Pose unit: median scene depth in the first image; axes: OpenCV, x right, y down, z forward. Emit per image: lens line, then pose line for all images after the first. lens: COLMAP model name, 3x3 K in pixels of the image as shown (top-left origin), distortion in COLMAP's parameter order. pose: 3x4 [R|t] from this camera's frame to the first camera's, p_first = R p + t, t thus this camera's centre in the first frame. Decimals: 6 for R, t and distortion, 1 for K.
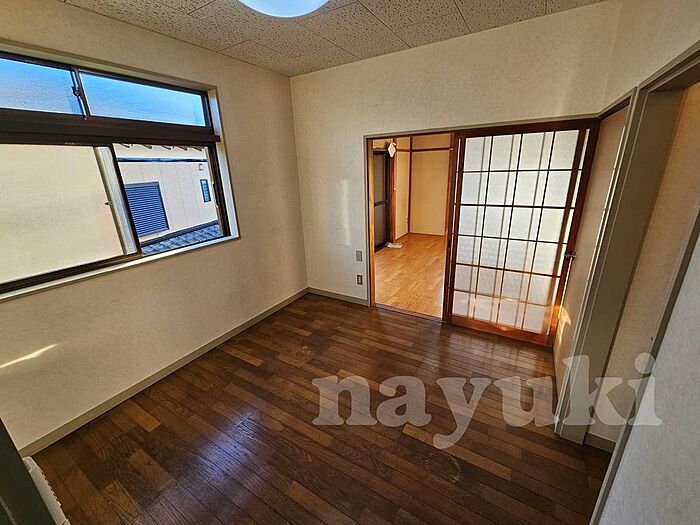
lens RADIAL K [[287.6, 0, 354.1], [0, 287.6, 260.2], [0, 0, 1]] dist [0.002926, -0.000070]
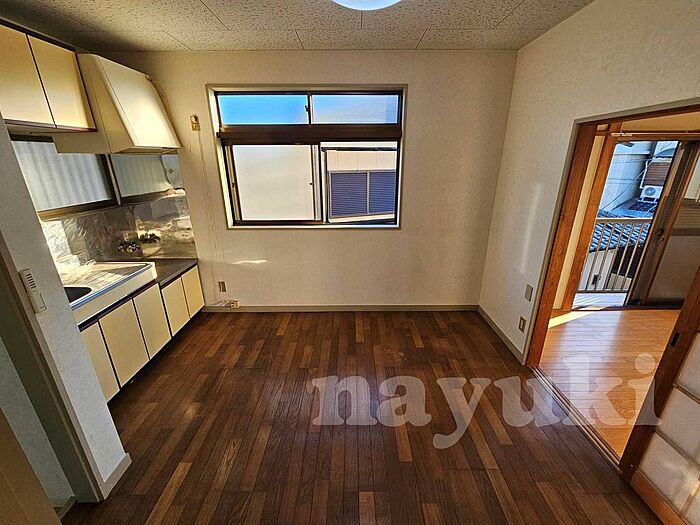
lens RADIAL K [[287.6, 0, 352.9], [0, 287.6, 260.3], [0, 0, 1]] dist [0.002926, -0.000070]
pose [[0.514245, 0.316107, -0.797263, 0.357799], [-0.282446, 0.940161, 0.190583, -0.110387], [0.809800, 0.127177, 0.572756, 0.247145]]
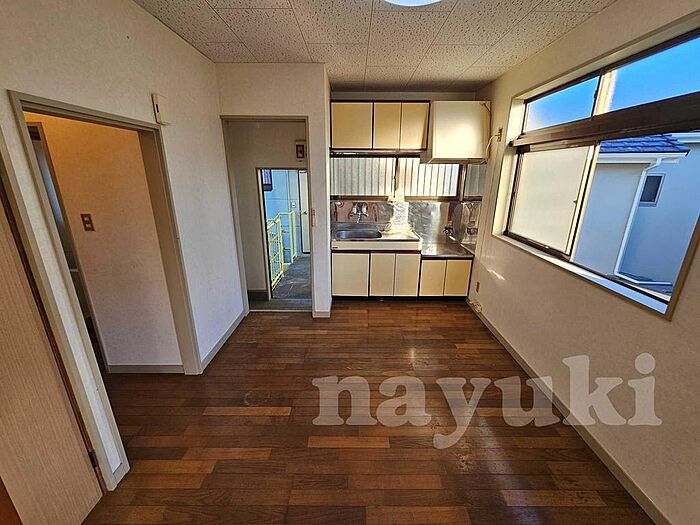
lens RADIAL K [[287.6, 0, 357.1], [0, 287.6, 262.3], [0, 0, 1]] dist [0.002926, -0.000070]
pose [[-0.855811, 0.186389, -0.482541, 0.227682], [-0.138056, 0.816695, 0.560312, -0.318685], [0.498525, 0.546139, -0.673205, 0.927230]]
